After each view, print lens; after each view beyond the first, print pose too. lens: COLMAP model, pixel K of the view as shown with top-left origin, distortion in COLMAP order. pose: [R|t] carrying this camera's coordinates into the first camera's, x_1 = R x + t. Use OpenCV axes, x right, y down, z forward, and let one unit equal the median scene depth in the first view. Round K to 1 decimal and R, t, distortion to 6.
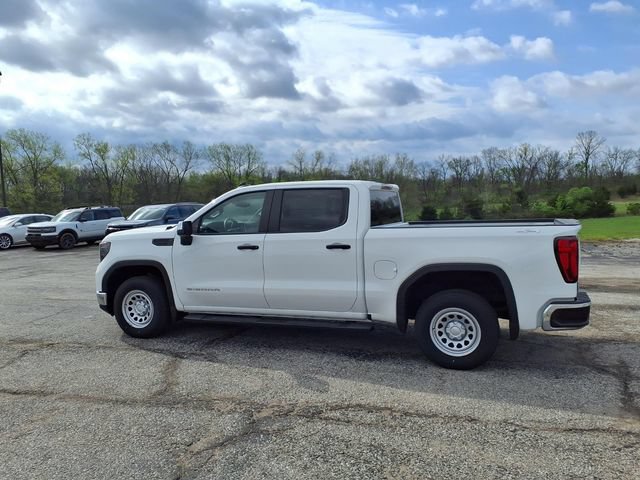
lens RADIAL K [[511.6, 0, 320.4], [0, 511.6, 248.4], [0, 0, 1]] dist [0.074325, -0.123054]
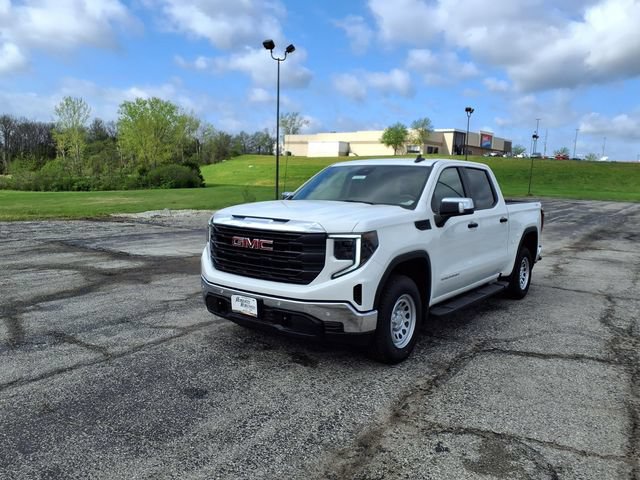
lens RADIAL K [[514.3, 0, 323.9], [0, 514.3, 242.4], [0, 0, 1]] dist [0.068599, -0.120331]
pose [[0.269086, -0.076564, 0.960068, -1.098542], [0.044436, 0.996761, 0.067036, -0.045344], [-0.962090, 0.024623, 0.271617, 0.938848]]
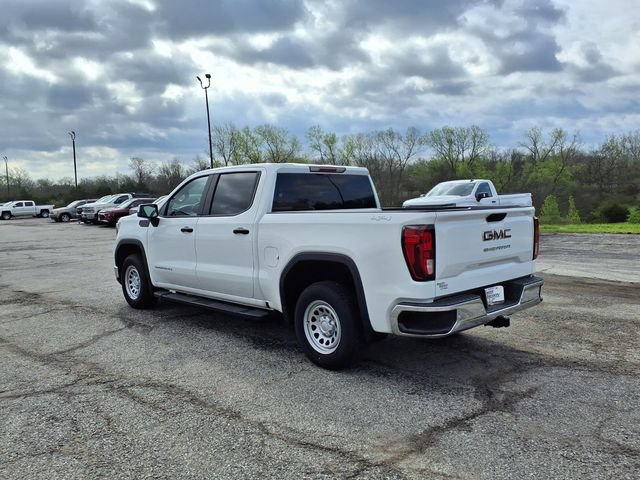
lens RADIAL K [[532.5, 0, 319.7], [0, 532.5, 241.4], [0, 0, 1]] dist [0.081181, -0.134693]
pose [[0.903247, 0.036669, -0.427551, 0.538433], [-0.033690, 0.999327, 0.014535, -0.004046], [0.427796, 0.001276, 0.903875, 0.113106]]
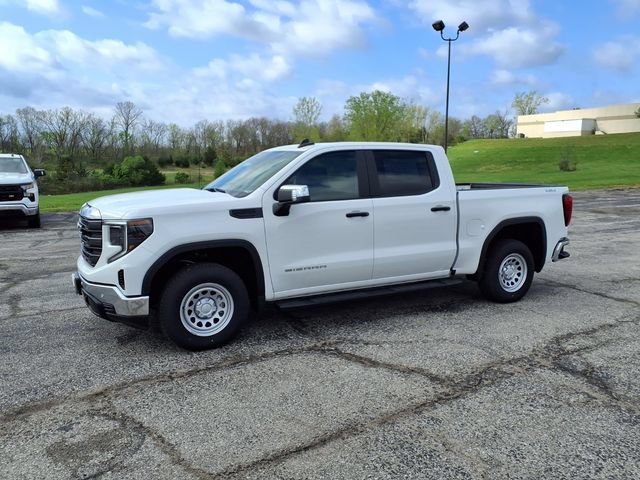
lens RADIAL K [[514.3, 0, 323.9], [0, 514.3, 242.4], [0, 0, 1]] dist [0.068599, -0.120331]
pose [[0.655808, -0.083516, 0.750294, -0.802102], [0.046816, 0.996448, 0.069996, -0.017817], [-0.753475, -0.010778, 0.657389, 0.423702]]
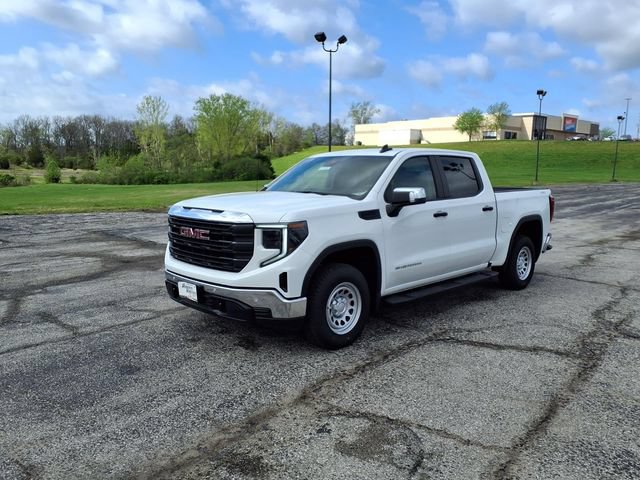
lens RADIAL K [[511.6, 0, 320.4], [0, 511.6, 248.4], [0, 0, 1]] dist [0.074325, -0.123054]
pose [[0.407814, -0.105201, 0.906984, -1.053101], [0.055970, 0.994353, 0.090168, -0.036038], [-0.911348, 0.013992, 0.411400, 0.754335]]
